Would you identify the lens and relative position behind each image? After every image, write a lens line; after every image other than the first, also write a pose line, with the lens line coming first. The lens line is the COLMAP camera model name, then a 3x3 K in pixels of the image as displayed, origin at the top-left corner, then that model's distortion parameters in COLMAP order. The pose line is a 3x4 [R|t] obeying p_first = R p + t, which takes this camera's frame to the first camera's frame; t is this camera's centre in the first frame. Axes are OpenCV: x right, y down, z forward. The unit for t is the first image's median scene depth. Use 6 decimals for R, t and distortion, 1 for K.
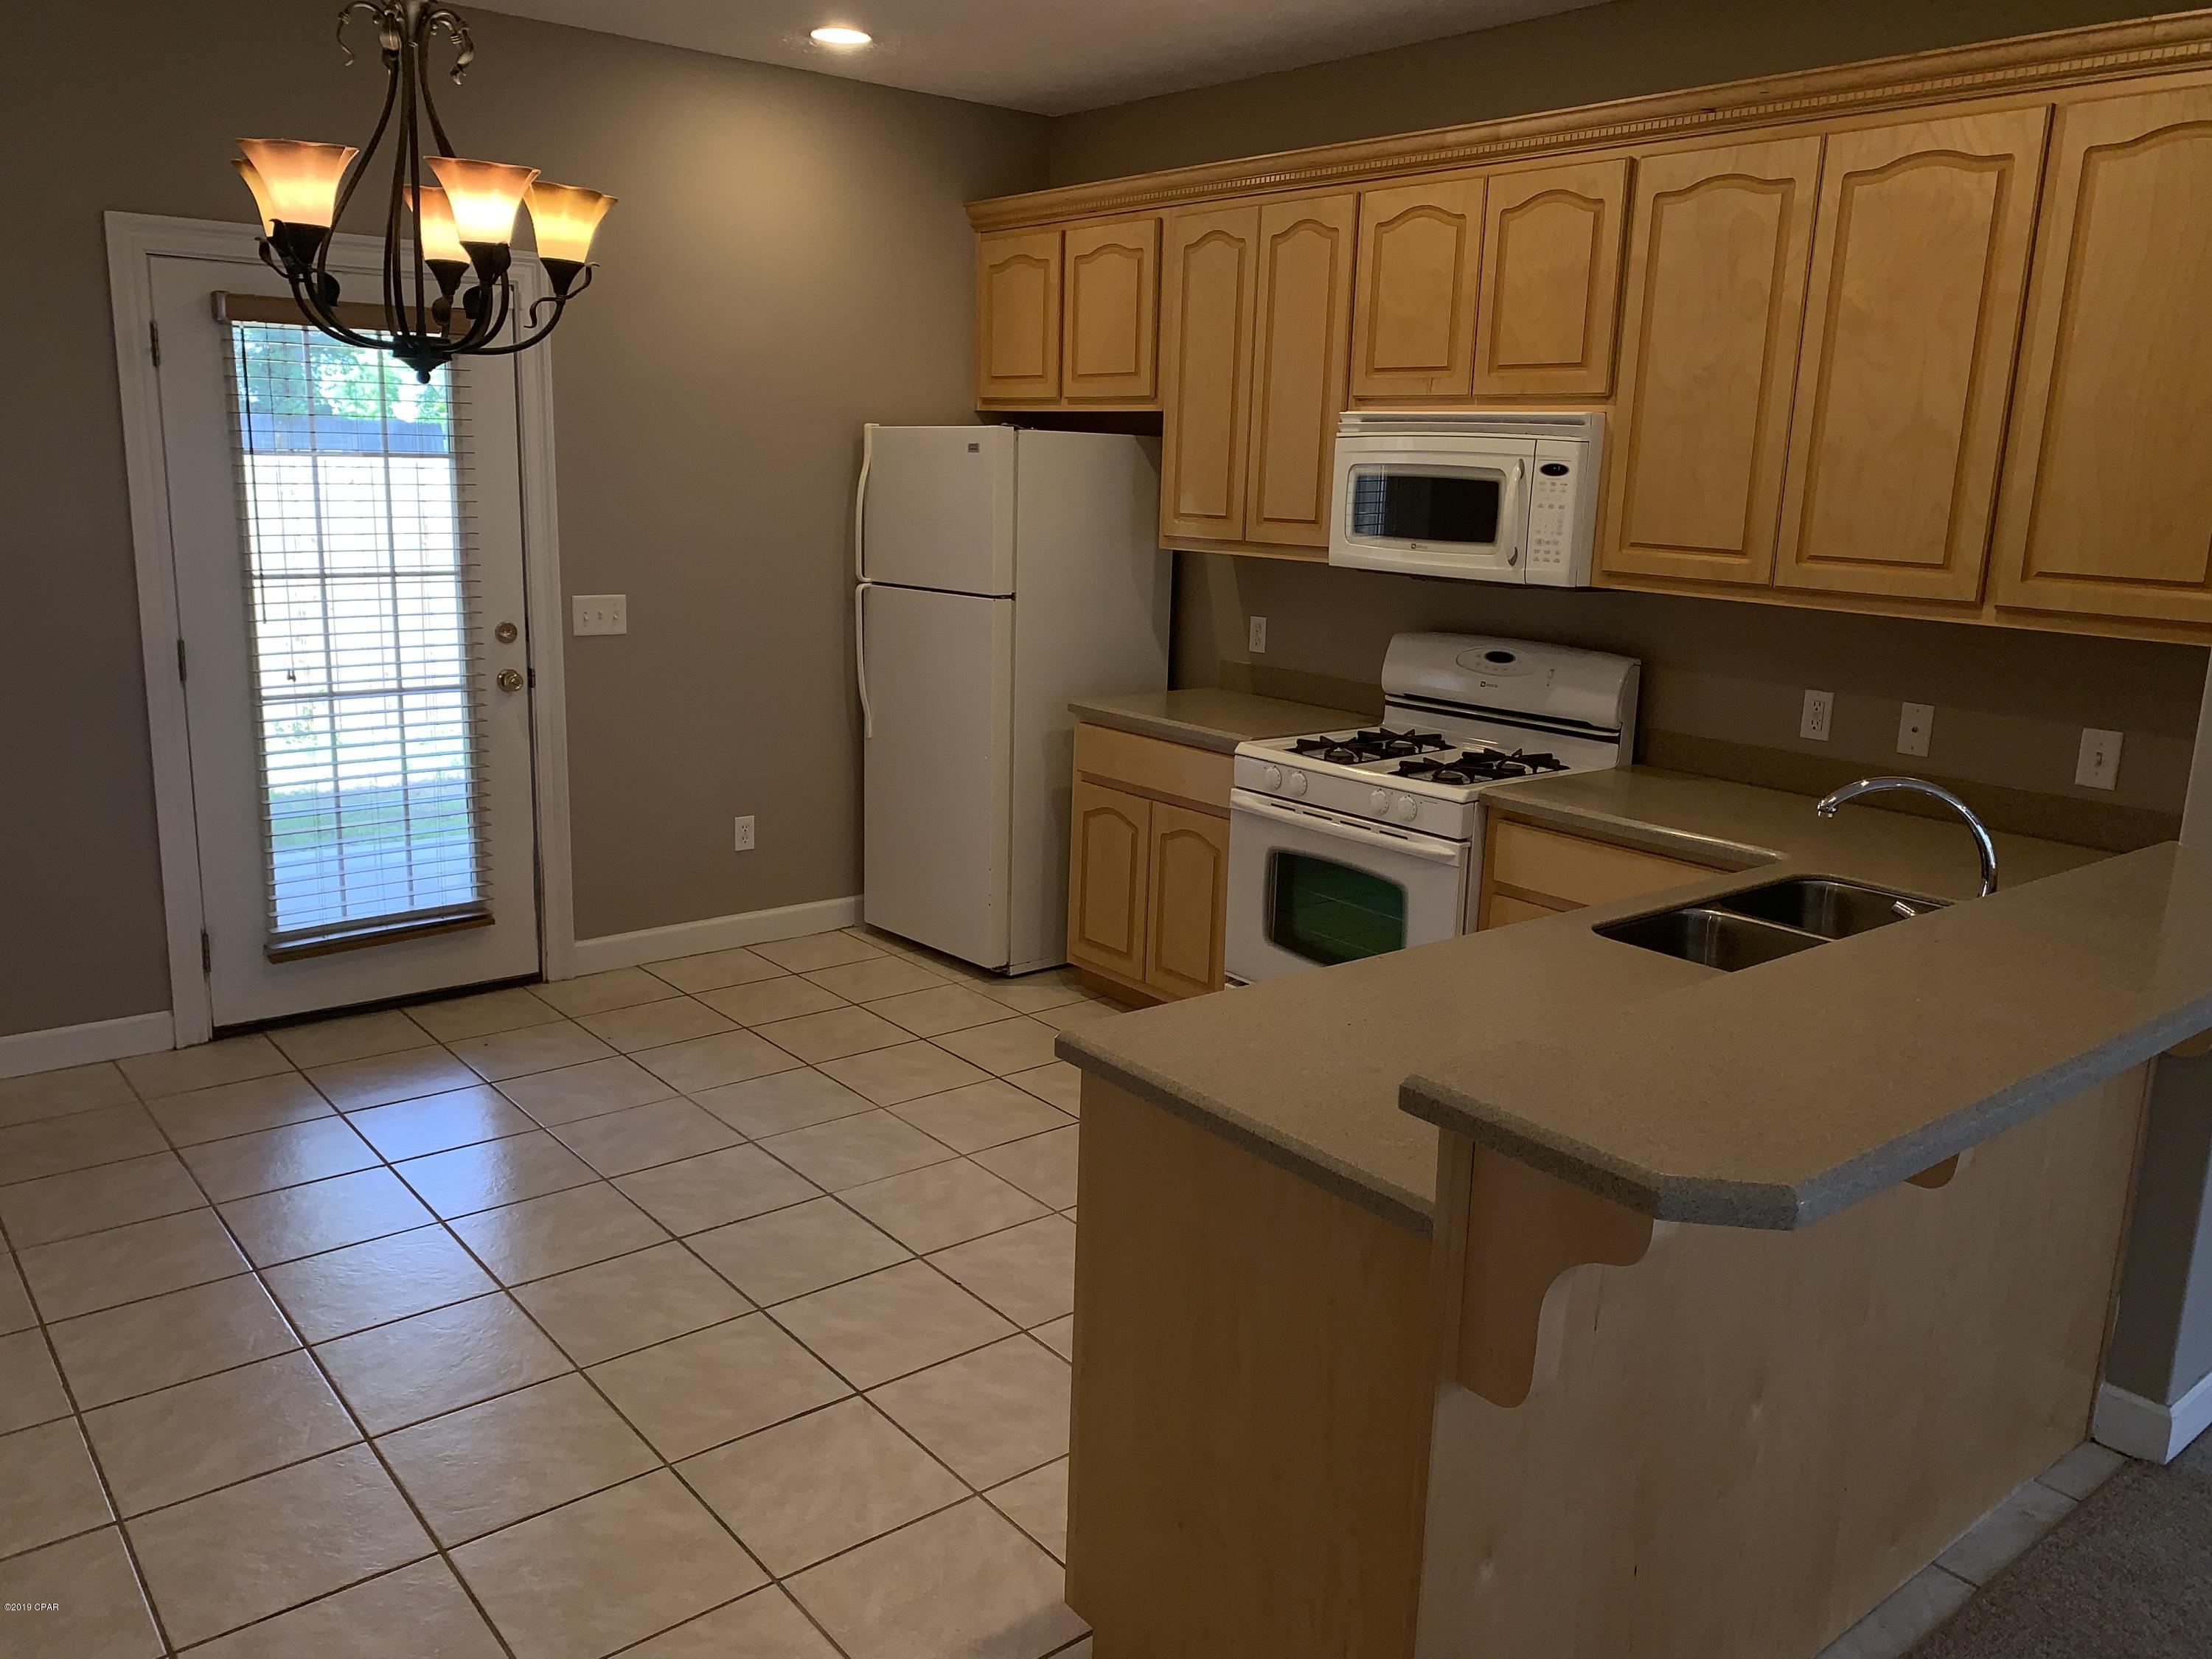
lens RADIAL K [[1698.8, 0, 1094.5], [0, 1698.8, 831.0], [0, 0, 1]] dist [0.037665, -0.054096]
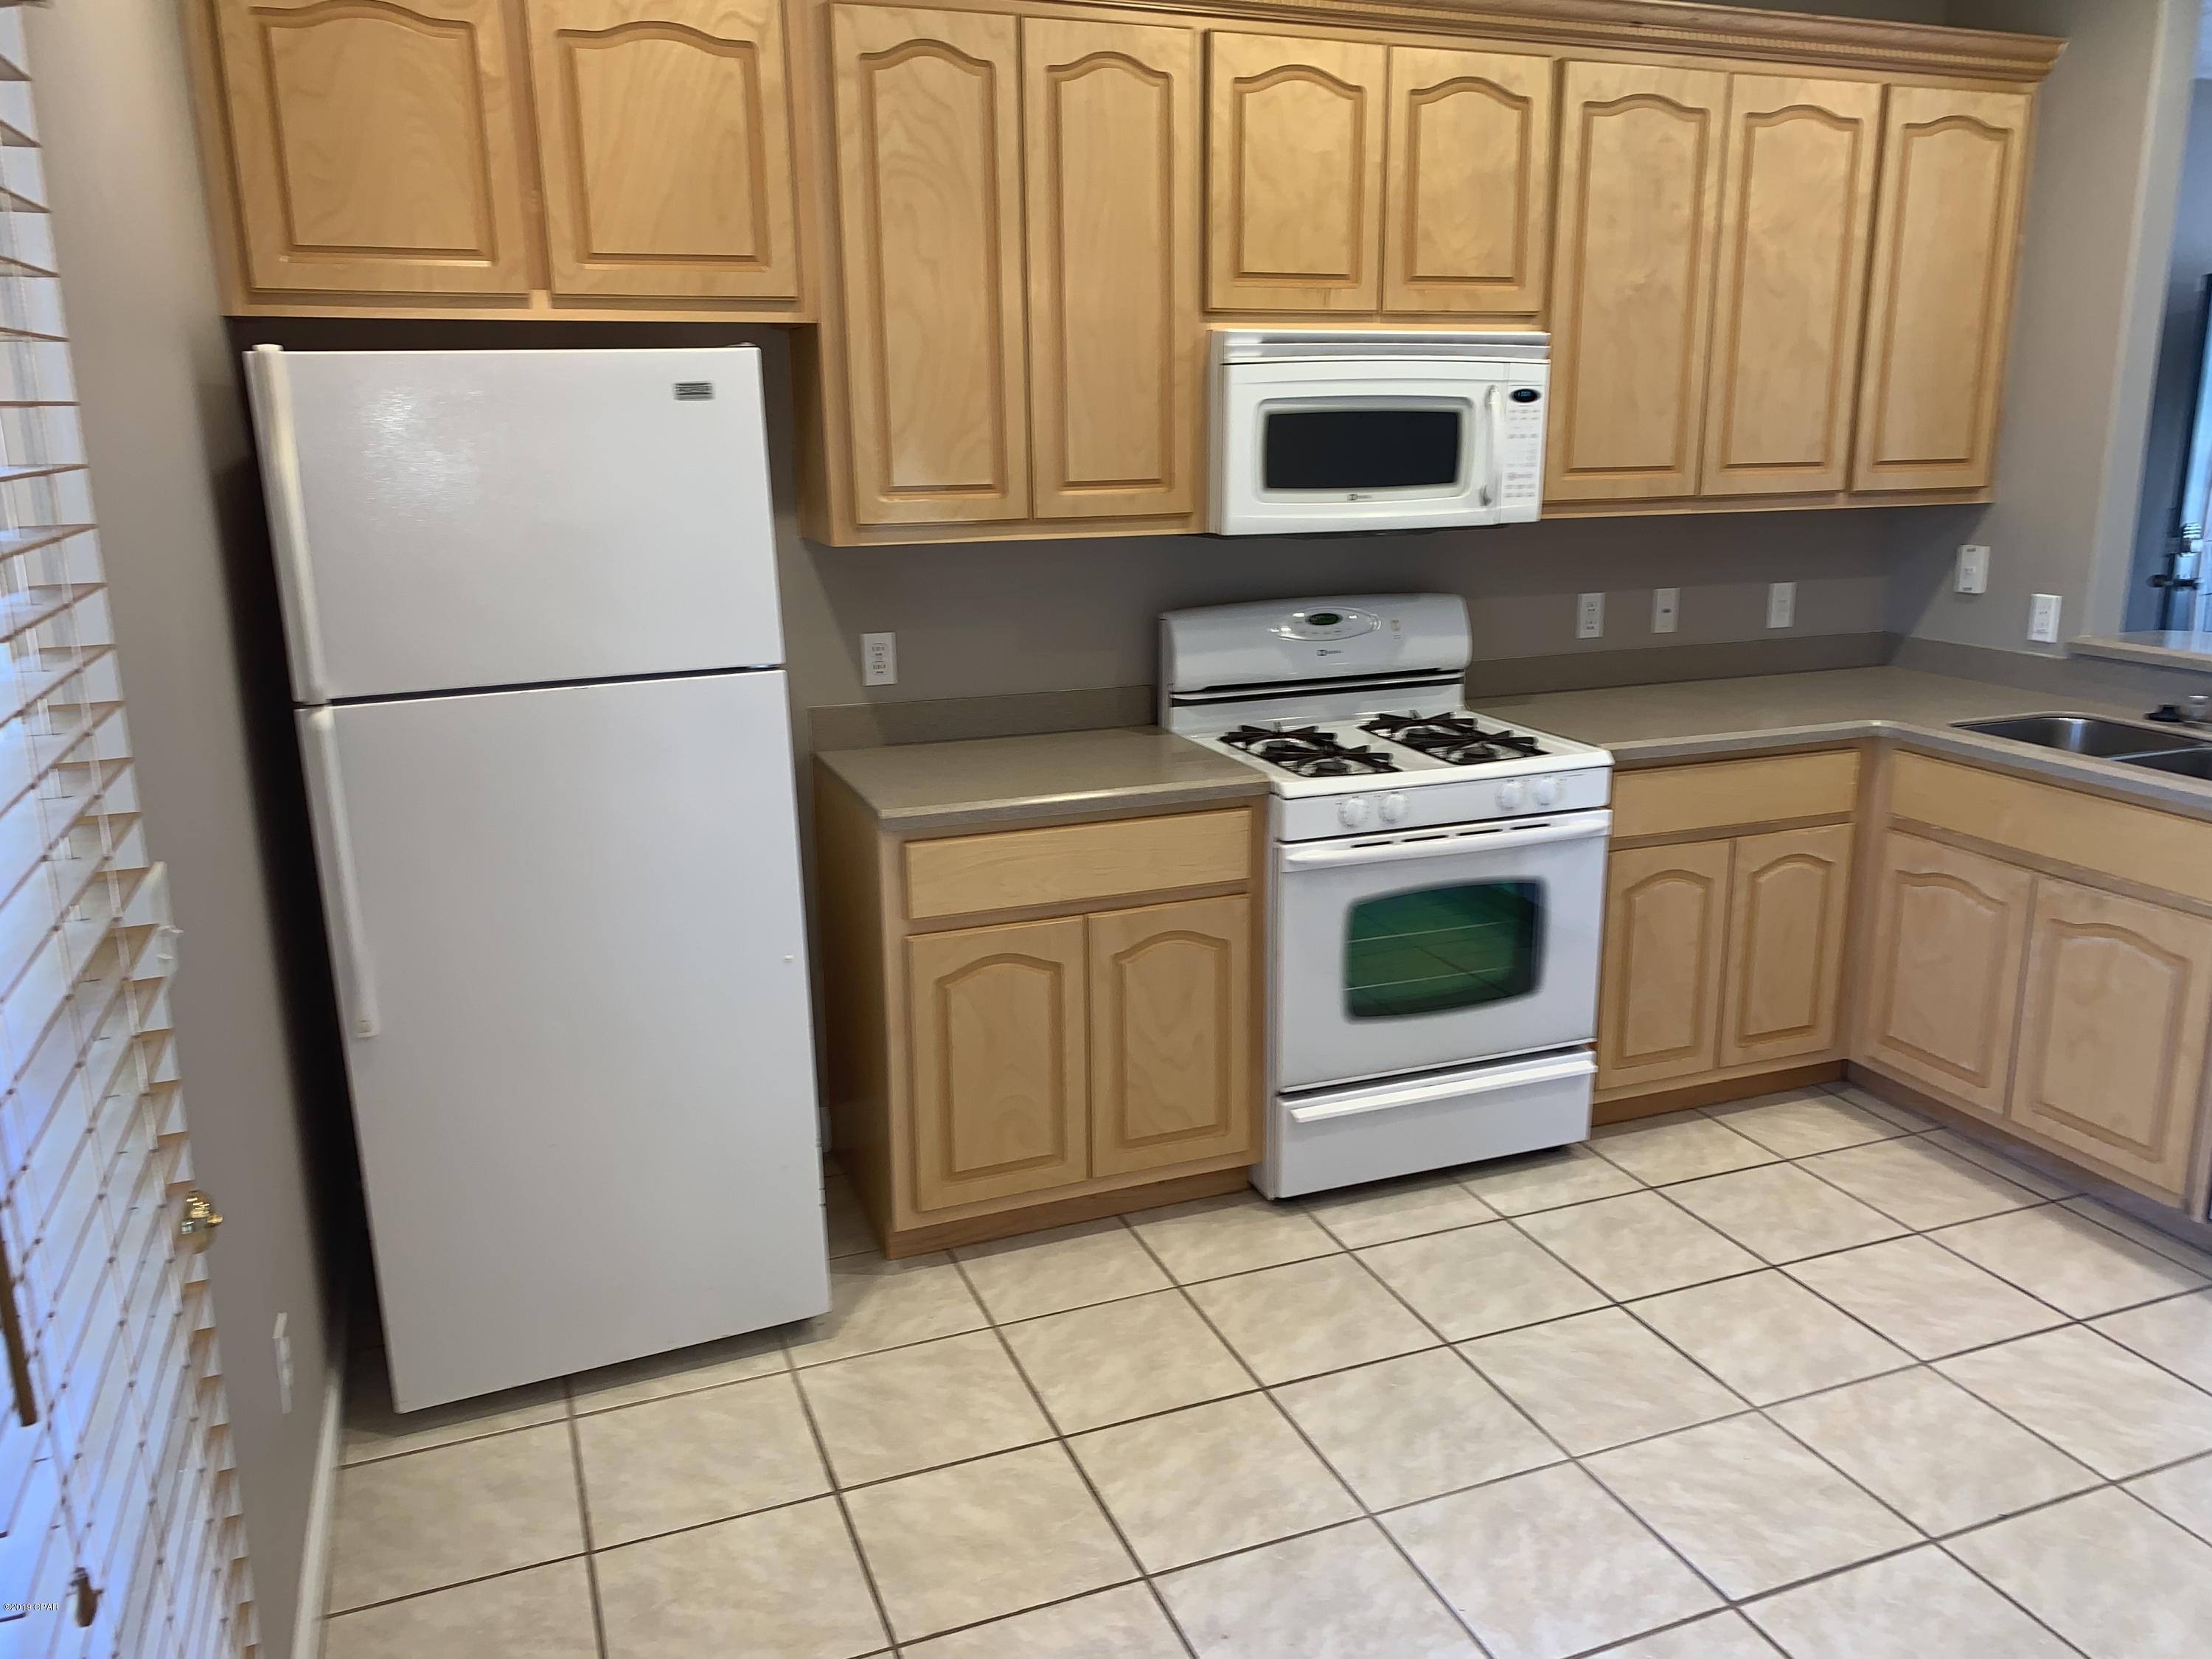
lens RADIAL K [[1698.8, 0, 1119.3], [0, 1698.8, 824.3], [0, 0, 1]] dist [0.037665, -0.054096]
pose [[0.283267, -0.258518, 0.923541, -0.668441], [0.224337, 0.954128, 0.198271, -0.213475], [-0.932434, 0.151021, 0.328268, 0.898132]]
